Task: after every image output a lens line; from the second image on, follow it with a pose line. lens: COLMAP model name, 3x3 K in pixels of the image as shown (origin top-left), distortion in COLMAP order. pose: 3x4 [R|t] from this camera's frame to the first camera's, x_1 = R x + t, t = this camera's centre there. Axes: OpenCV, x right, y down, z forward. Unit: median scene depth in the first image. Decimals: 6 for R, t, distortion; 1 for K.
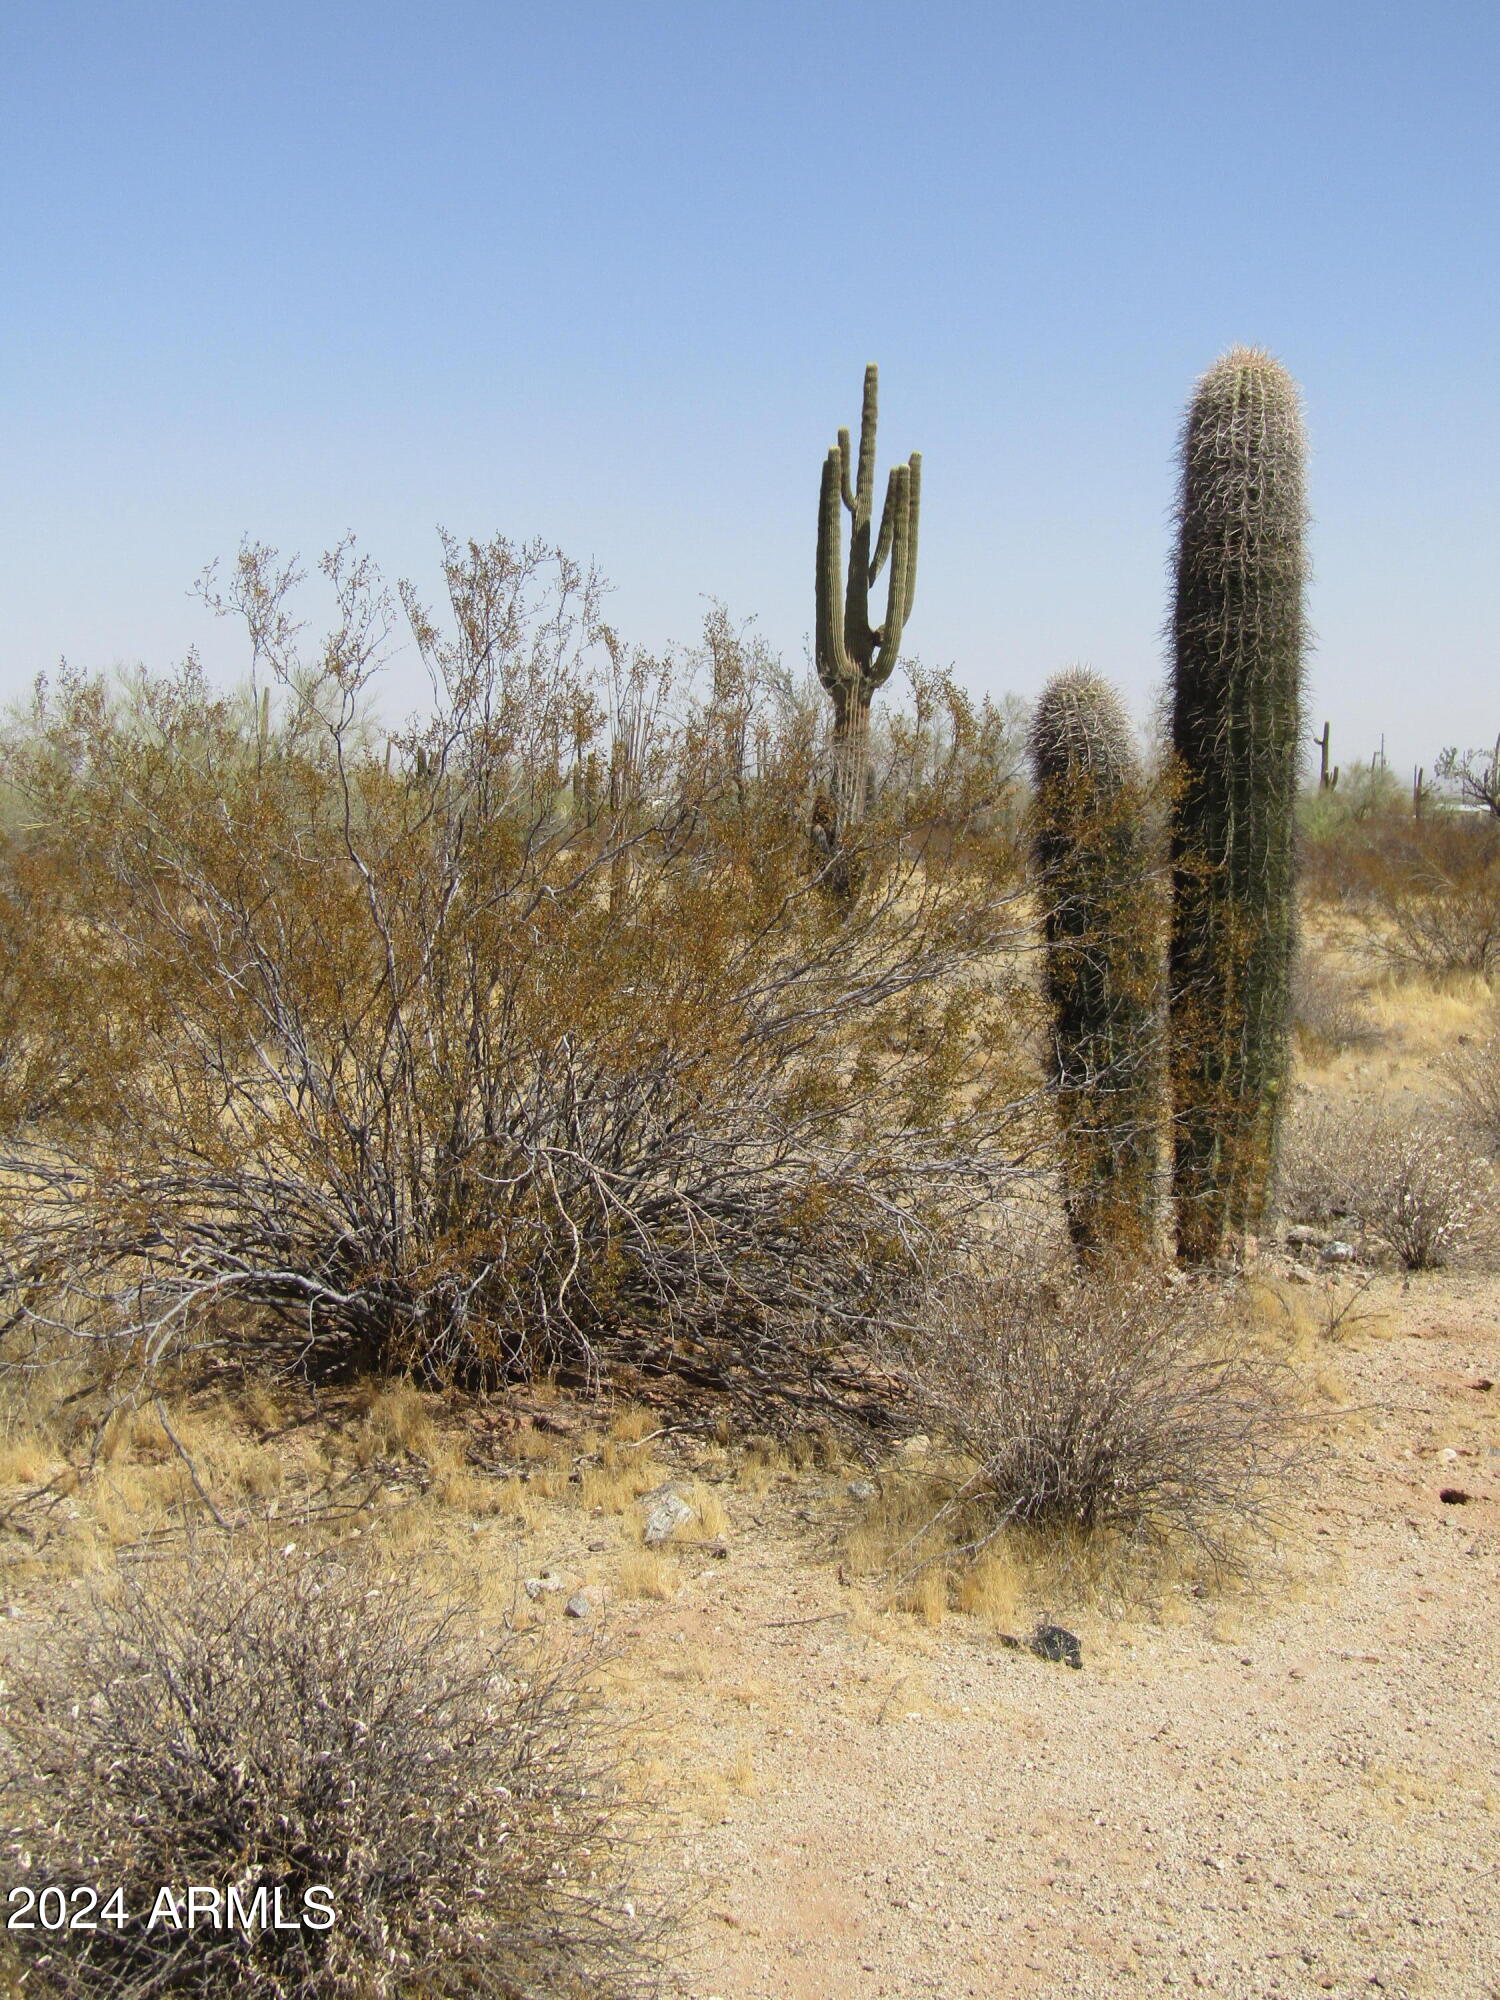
lens RADIAL K [[2636.9, 0, 751.5], [0, 2636.9, 1000.0], [0, 0, 1]] dist [-0.005296, 0.000000]
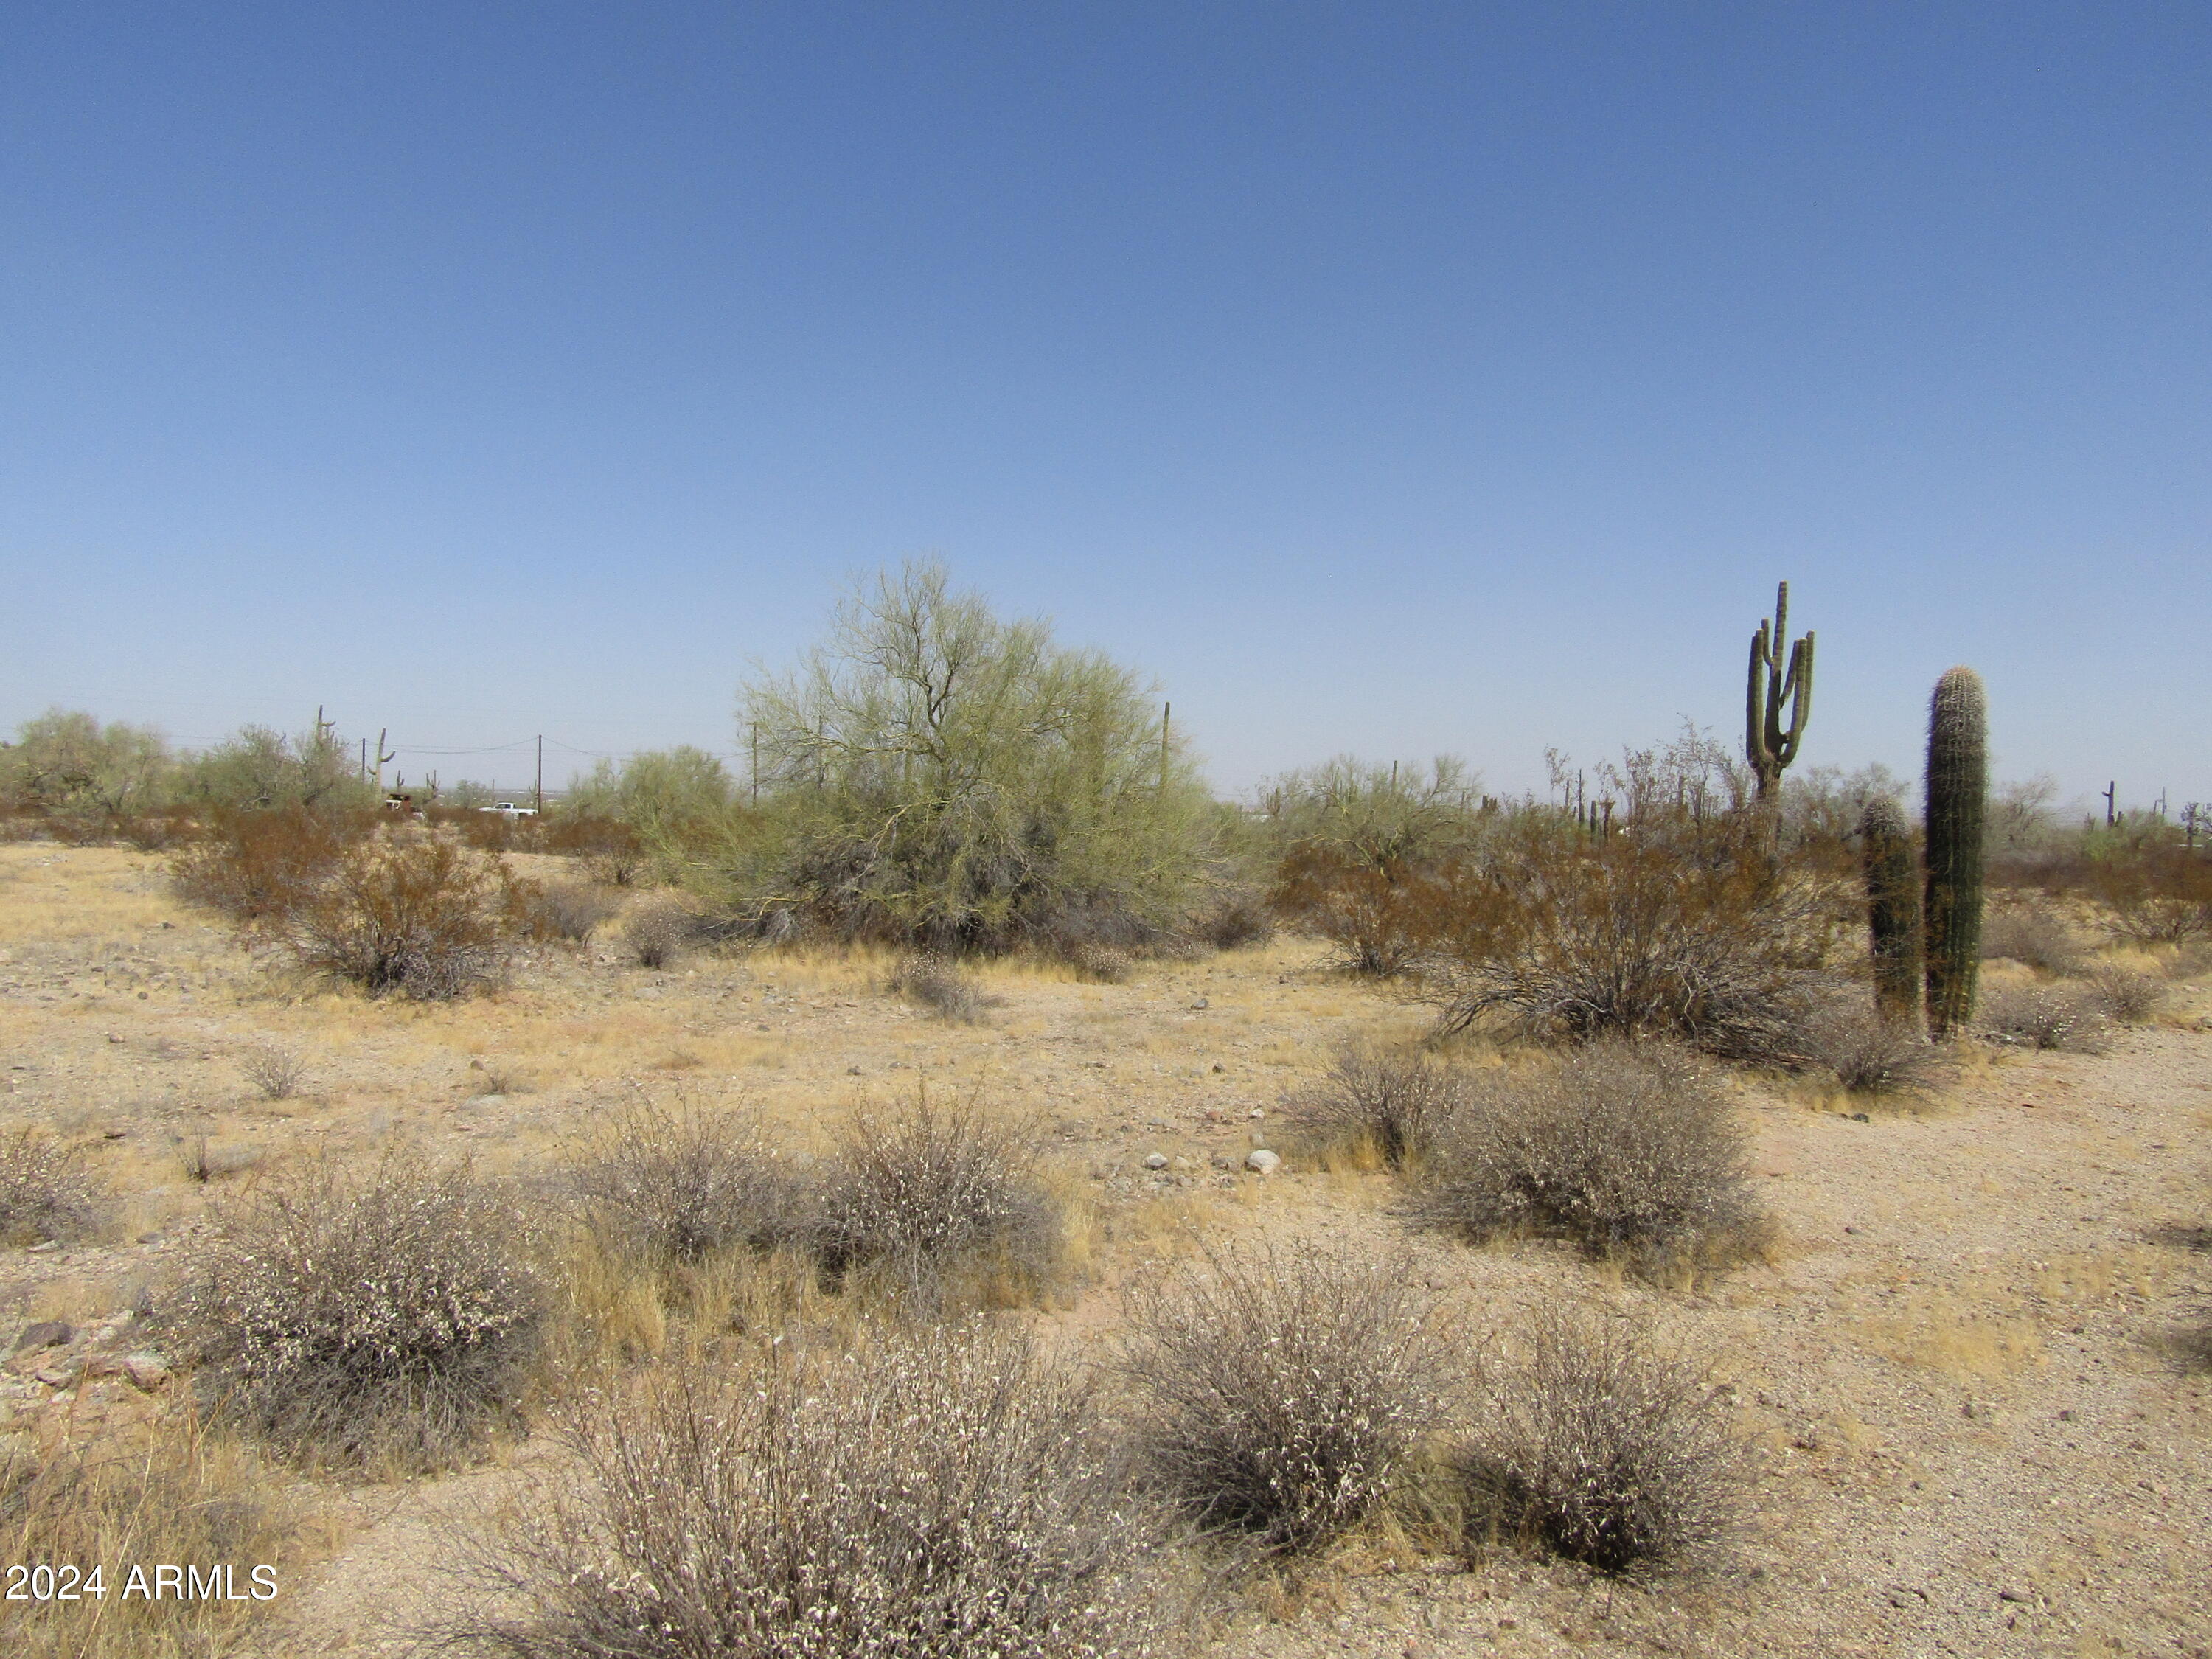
lens RADIAL K [[1561.4, 0, 1096.6], [0, 1561.4, 837.7], [0, 0, 1]] dist [-0.012354, -0.015471]
pose [[0.933560, 0.014457, -0.358129, -0.011601], [-0.038619, 0.997426, -0.060407, 0.009033], [0.356334, 0.070224, 0.931716, -0.164462]]
